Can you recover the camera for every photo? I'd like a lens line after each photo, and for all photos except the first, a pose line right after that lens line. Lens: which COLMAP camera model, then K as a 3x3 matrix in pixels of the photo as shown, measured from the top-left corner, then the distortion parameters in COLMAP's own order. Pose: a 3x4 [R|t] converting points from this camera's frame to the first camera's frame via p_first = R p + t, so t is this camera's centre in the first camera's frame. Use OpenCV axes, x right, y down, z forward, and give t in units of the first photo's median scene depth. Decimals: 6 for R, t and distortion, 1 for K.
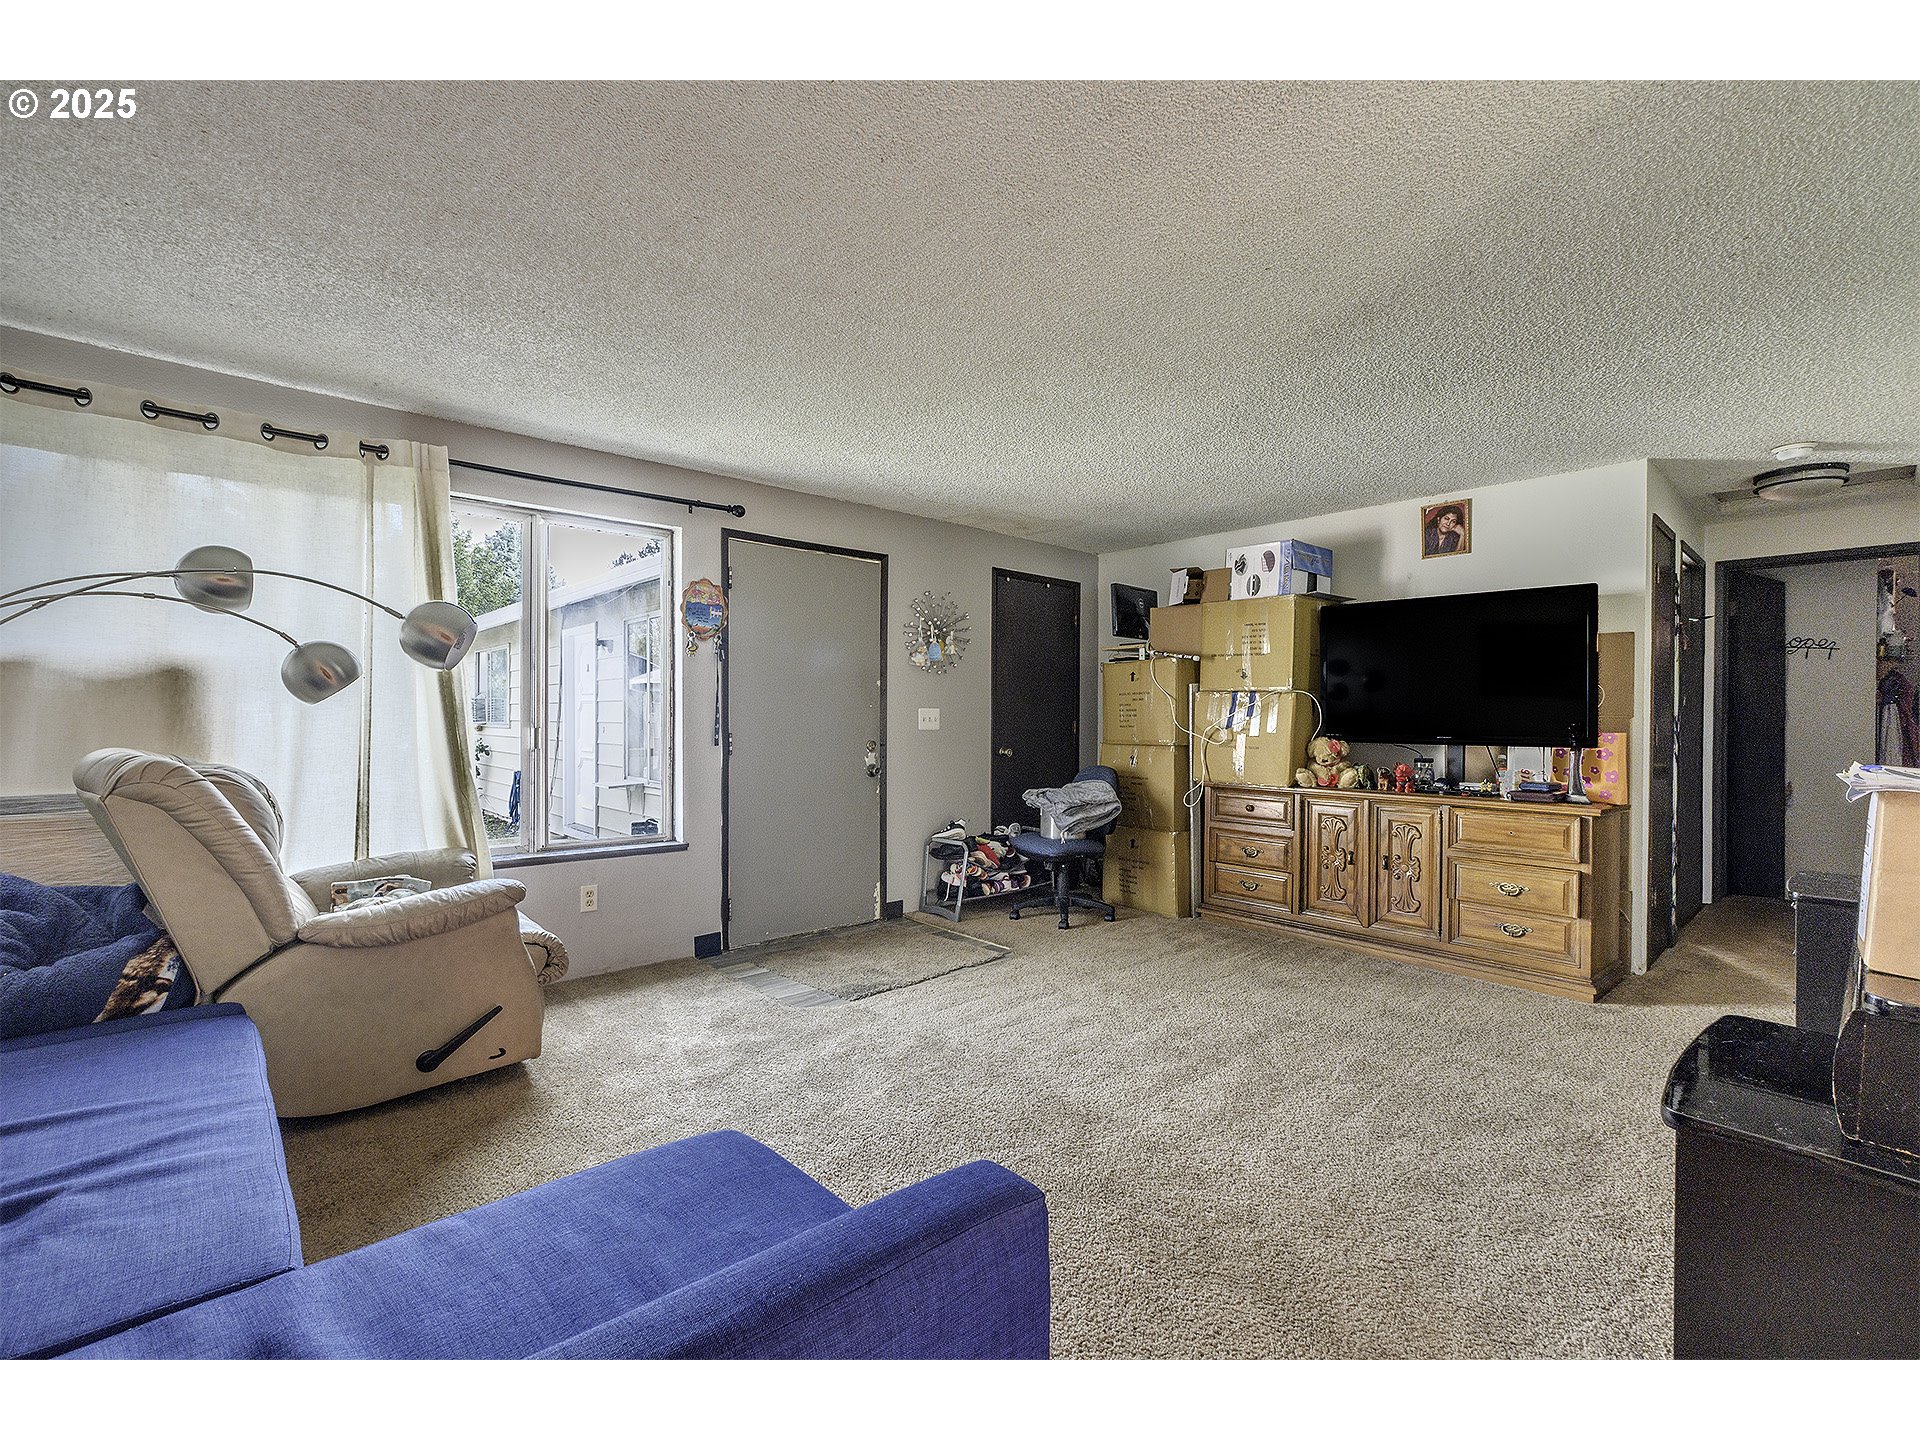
lens RADIAL K [[850.1, 0, 973.2], [0, 850.1, 728.8], [0, 0, 1]] dist [0.000556, -0.000176]
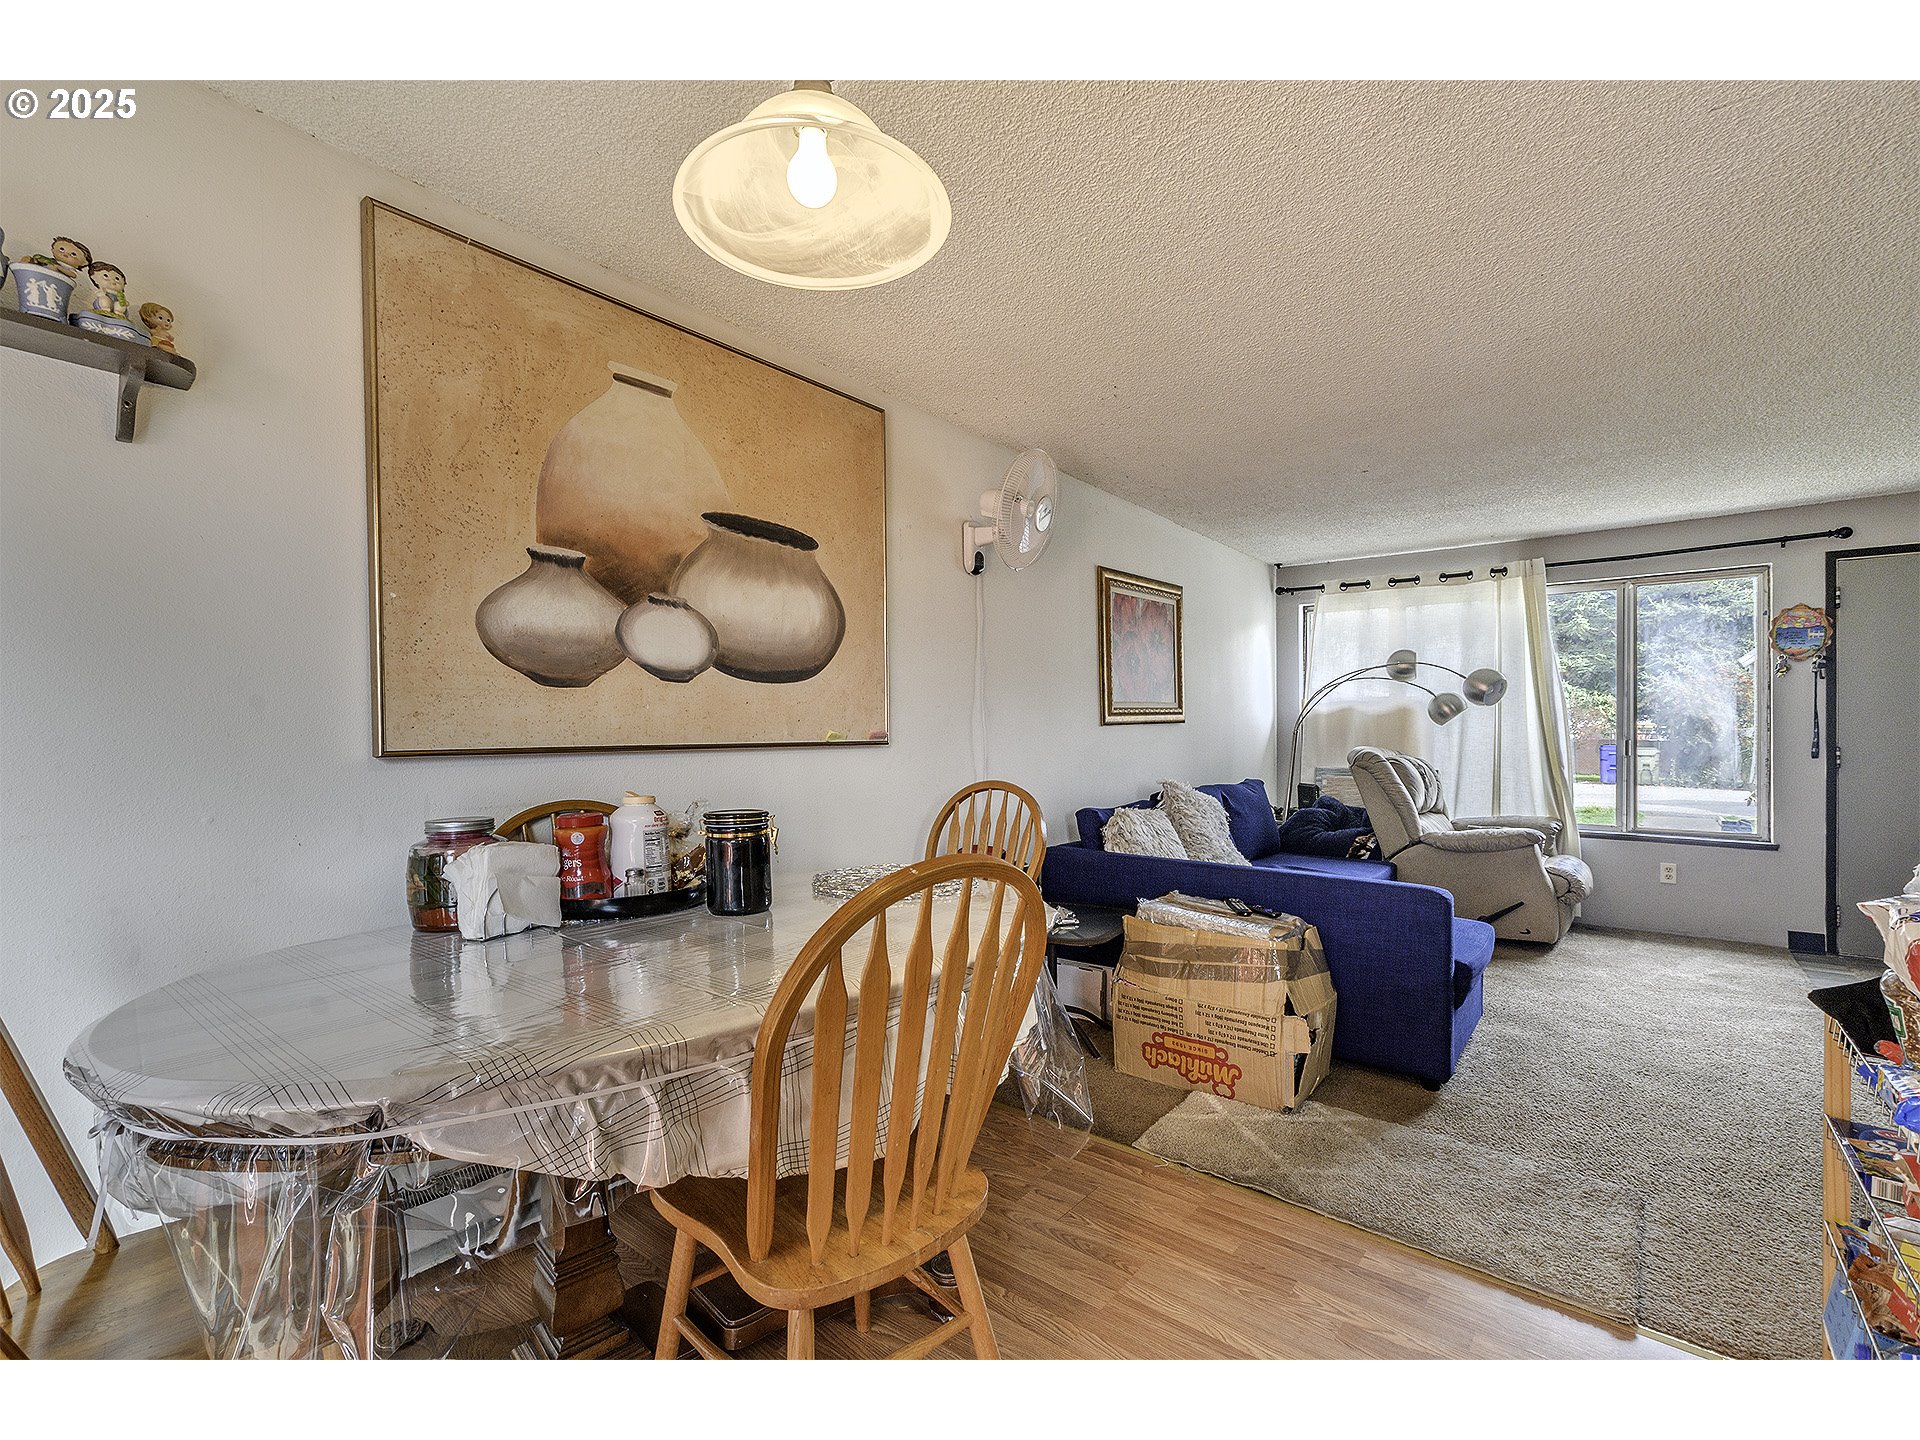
lens RADIAL K [[850.1, 0, 973.2], [0, 850.1, 728.8], [0, 0, 1]] dist [0.000556, -0.000176]
pose [[0.196983, 0.000395, -0.980407, 0.710508], [-0.007985, 0.999967, -0.001202, -0.008798], [0.980374, 0.008066, 0.196980, -0.330905]]
